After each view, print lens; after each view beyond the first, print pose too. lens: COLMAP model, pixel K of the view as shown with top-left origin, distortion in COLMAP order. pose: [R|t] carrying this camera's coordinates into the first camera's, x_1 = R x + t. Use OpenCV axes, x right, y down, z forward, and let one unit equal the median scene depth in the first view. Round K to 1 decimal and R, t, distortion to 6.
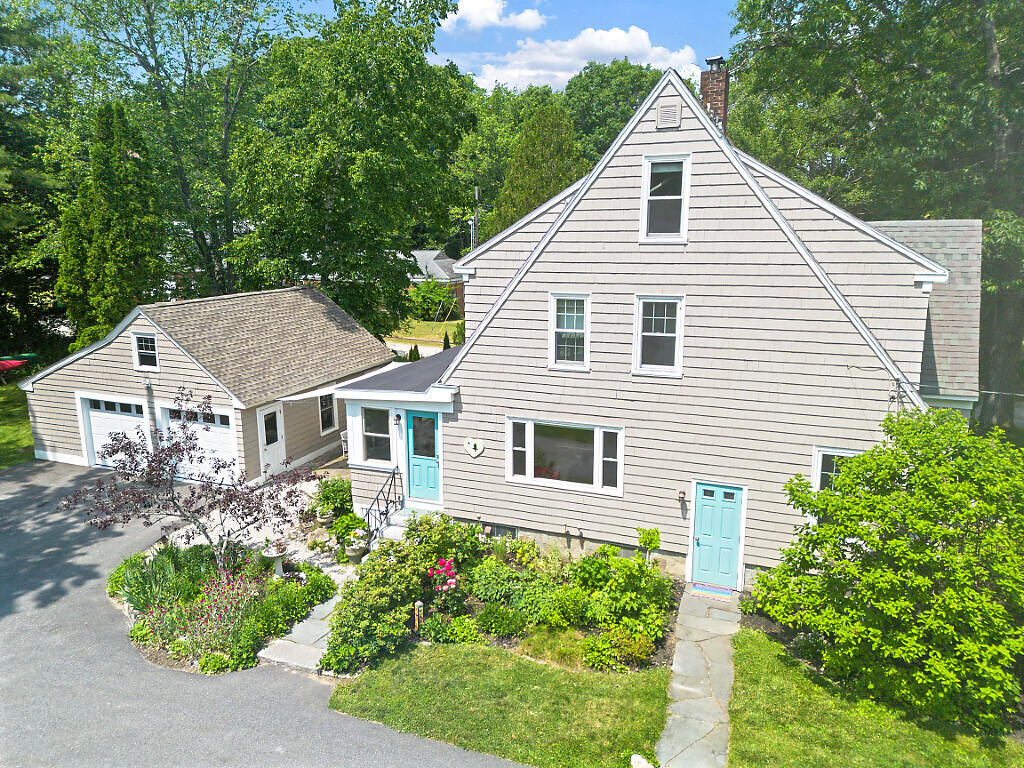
lens RADIAL K [[732.6, 0, 503.8], [0, 732.6, 381.5], [0, 0, 1]] dist [0.078975, -0.061958]
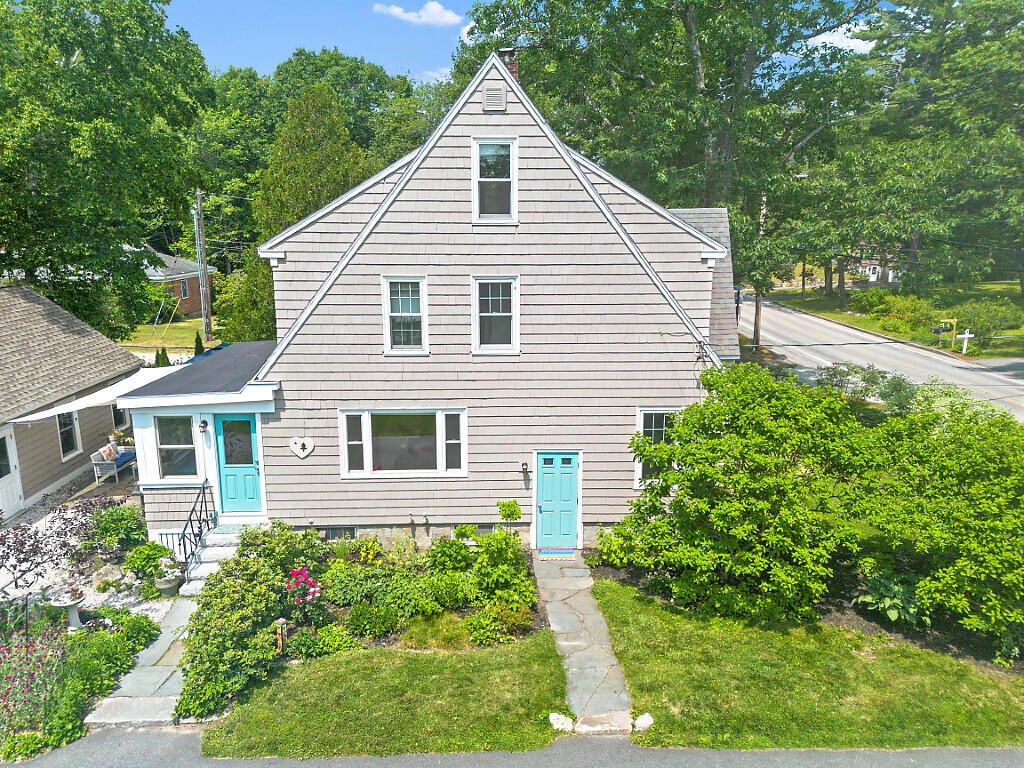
lens RADIAL K [[732.6, 0, 520.0], [0, 732.6, 382.1], [0, 0, 1]] dist [0.078975, -0.061958]
pose [[0.920327, -0.079103, 0.383069, -0.149267], [0.077570, 0.996797, 0.019473, 0.012900], [-0.383382, 0.011793, 0.923515, 0.040704]]
